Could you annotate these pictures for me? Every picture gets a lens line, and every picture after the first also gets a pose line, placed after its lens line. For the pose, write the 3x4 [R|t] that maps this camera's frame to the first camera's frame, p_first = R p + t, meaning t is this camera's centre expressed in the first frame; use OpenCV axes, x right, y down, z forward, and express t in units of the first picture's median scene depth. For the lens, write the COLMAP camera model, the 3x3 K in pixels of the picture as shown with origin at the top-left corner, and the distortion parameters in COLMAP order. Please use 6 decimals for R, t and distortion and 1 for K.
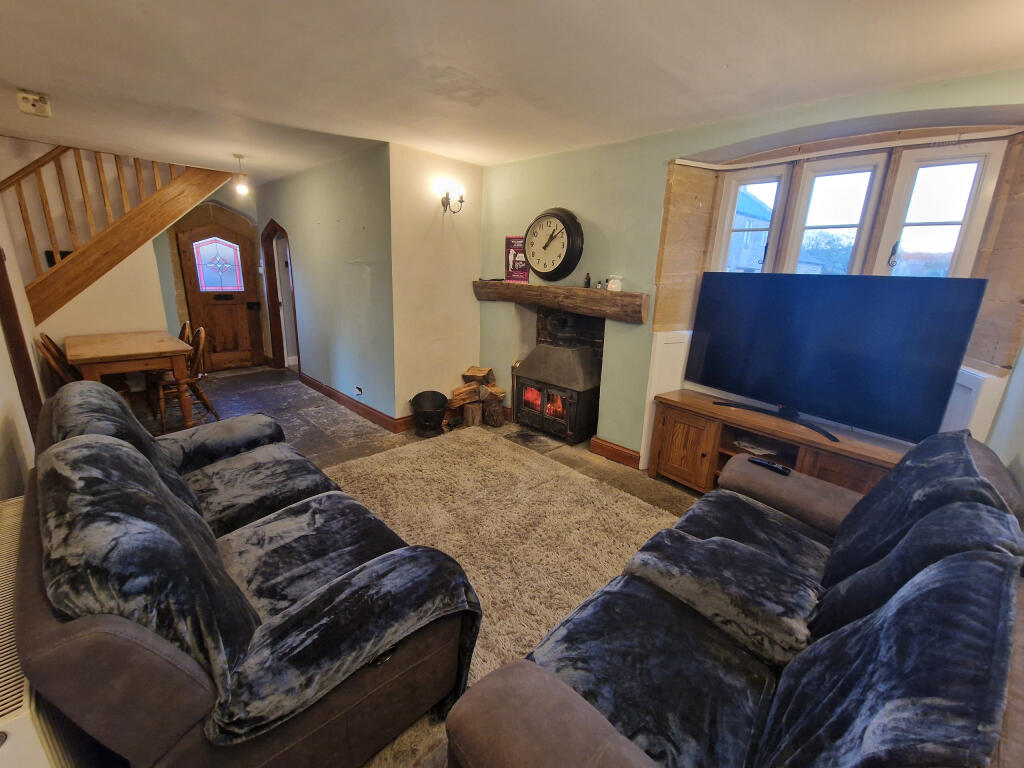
lens RADIAL K [[418.7, 0, 504.3], [0, 418.7, 379.6], [0, 0, 1]] dist [-0.000915, -0.000034]
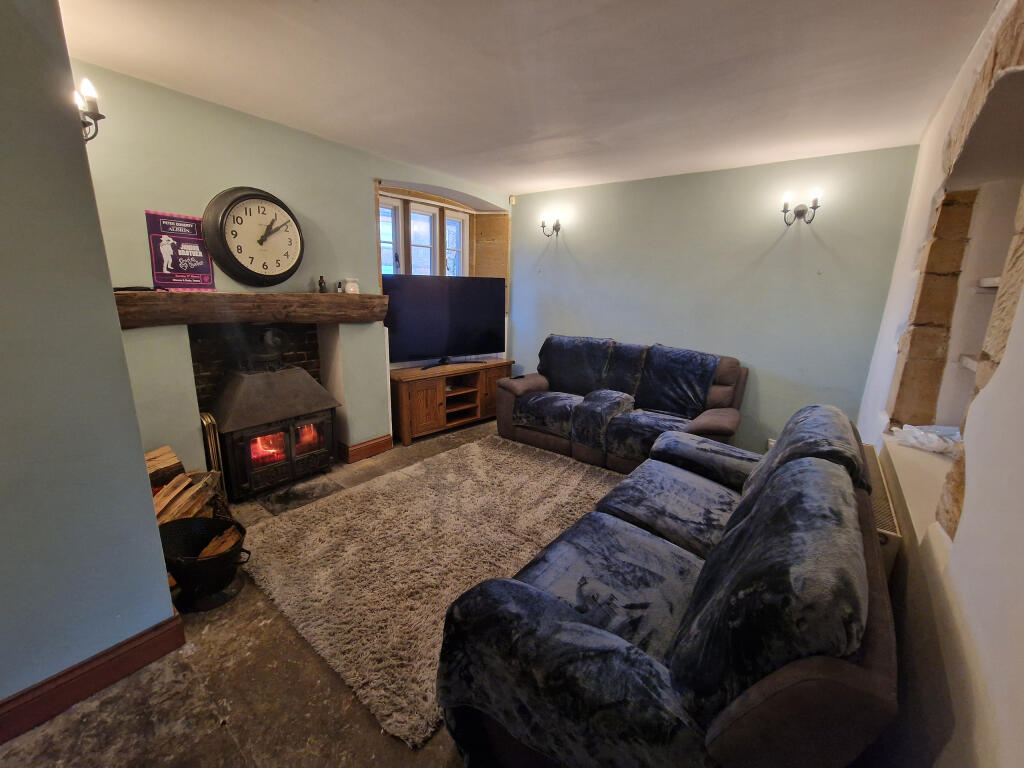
lens RADIAL K [[418.7, 0, 504.3], [0, 418.7, 379.6], [0, 0, 1]] dist [-0.000915, -0.000034]
pose [[-0.124623, -0.260474, 0.957404, -0.626433], [0.220409, 0.933550, 0.282674, -0.176518], [-0.967414, 0.246248, -0.058931, 0.599873]]
